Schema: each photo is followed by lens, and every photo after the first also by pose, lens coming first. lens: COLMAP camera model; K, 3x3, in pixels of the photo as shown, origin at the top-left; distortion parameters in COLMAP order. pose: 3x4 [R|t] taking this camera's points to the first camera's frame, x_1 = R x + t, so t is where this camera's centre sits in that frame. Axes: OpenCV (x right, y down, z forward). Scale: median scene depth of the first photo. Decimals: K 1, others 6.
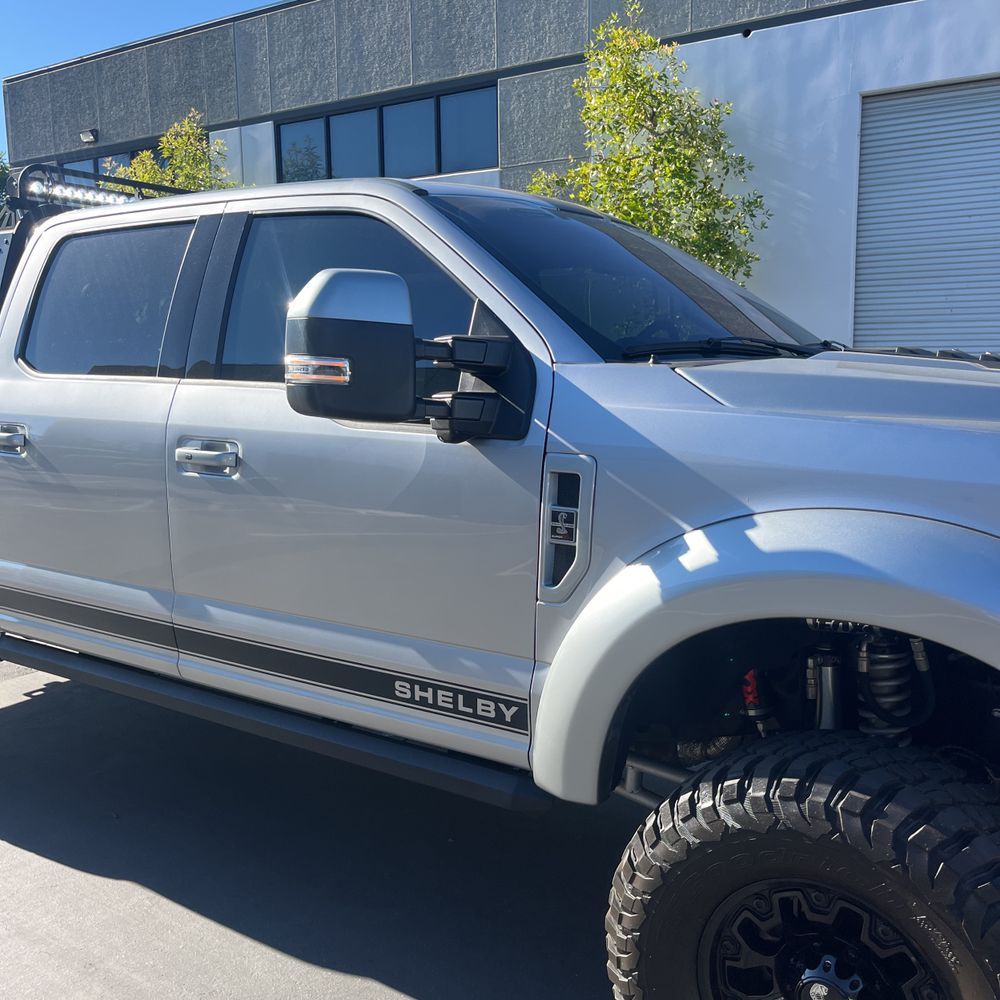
lens RADIAL K [[1026.2, 0, 497.4], [0, 1026.2, 499.7], [0, 0, 1]] dist [0.013685, 0.000000]
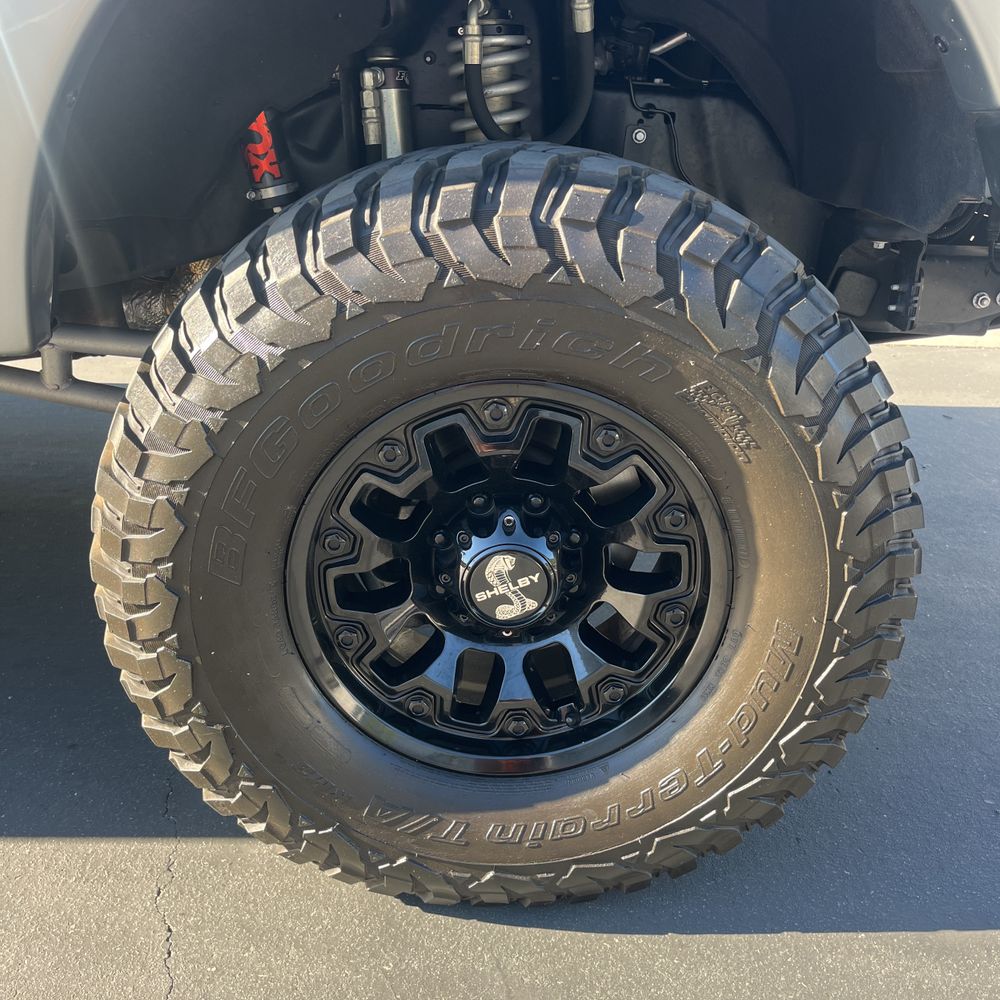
lens RADIAL K [[1026.2, 0, 514.8], [0, 1026.2, 500.4], [0, 0, 1]] dist [0.013685, 0.000000]
pose [[0.796468, -0.206183, 0.568443, -0.010297], [0.036622, 0.954794, 0.295005, 0.212669], [-0.603570, -0.214144, 0.768014, 0.438682]]
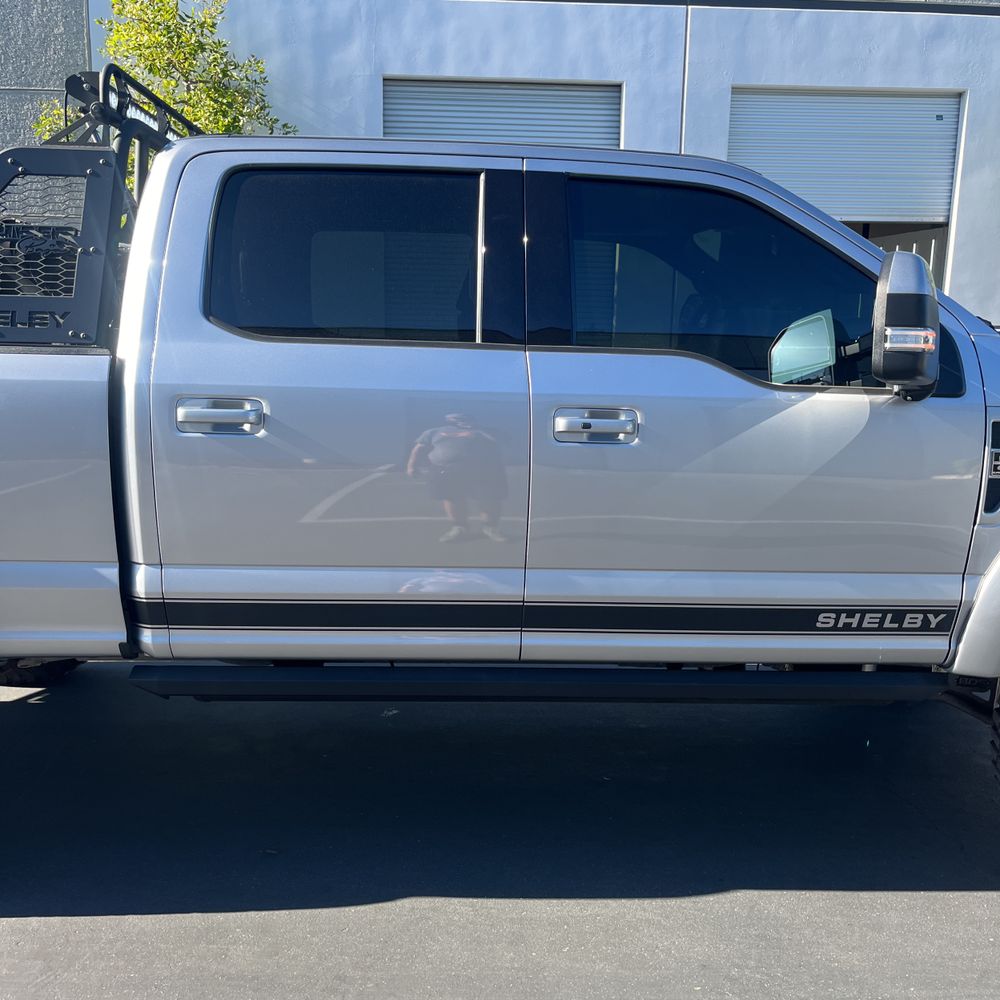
lens RADIAL K [[1026.2, 0, 506.9], [0, 1026.2, 493.5], [0, 0, 1]] dist [0.013685, 0.000000]
pose [[0.799347, -0.078338, 0.595741, -1.095730], [0.059781, 0.996914, 0.050879, -0.036093], [-0.597888, -0.005056, 0.801564, 0.314216]]
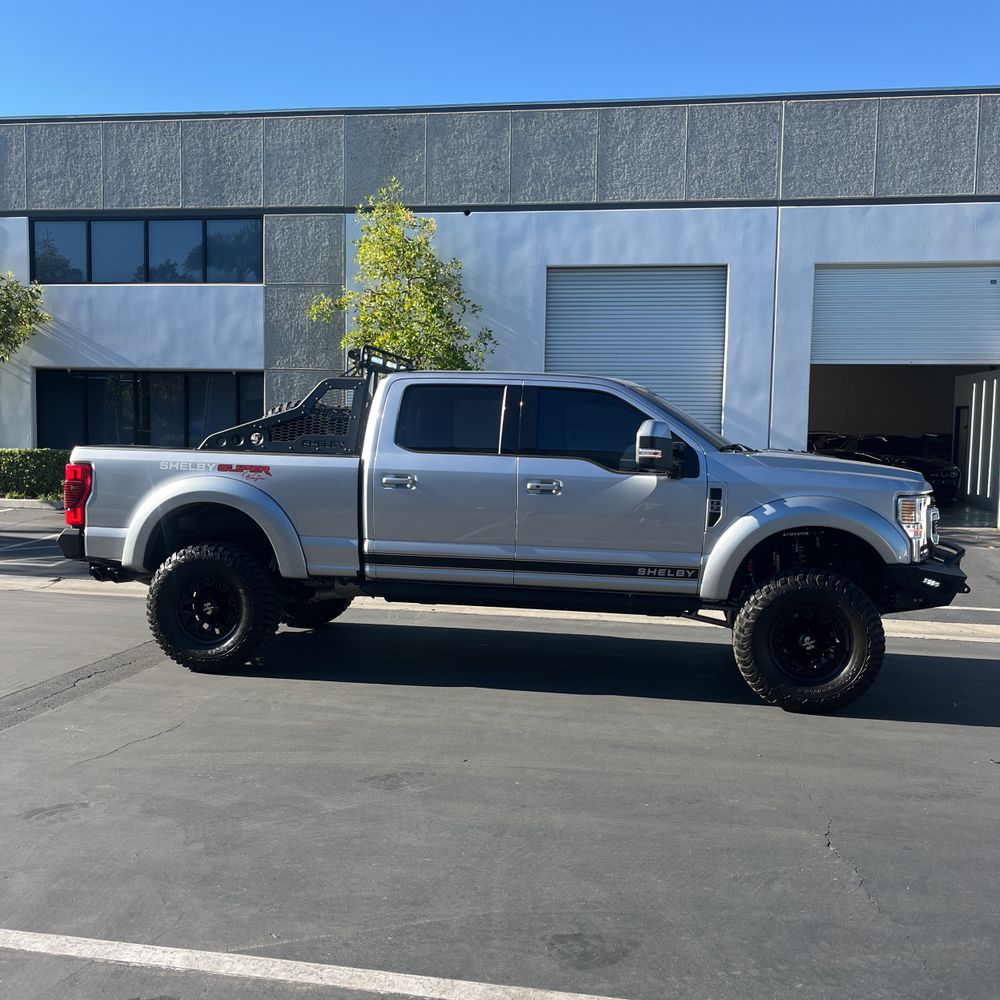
lens RADIAL K [[1026.2, 0, 497.0], [0, 1026.2, 491.8], [0, 0, 1]] dist [0.013685, 0.000000]
pose [[0.907538, 0.003836, 0.419952, -1.639305], [0.030809, 0.996656, -0.075684, 0.176962], [-0.418838, 0.081624, 0.904385, -1.344196]]
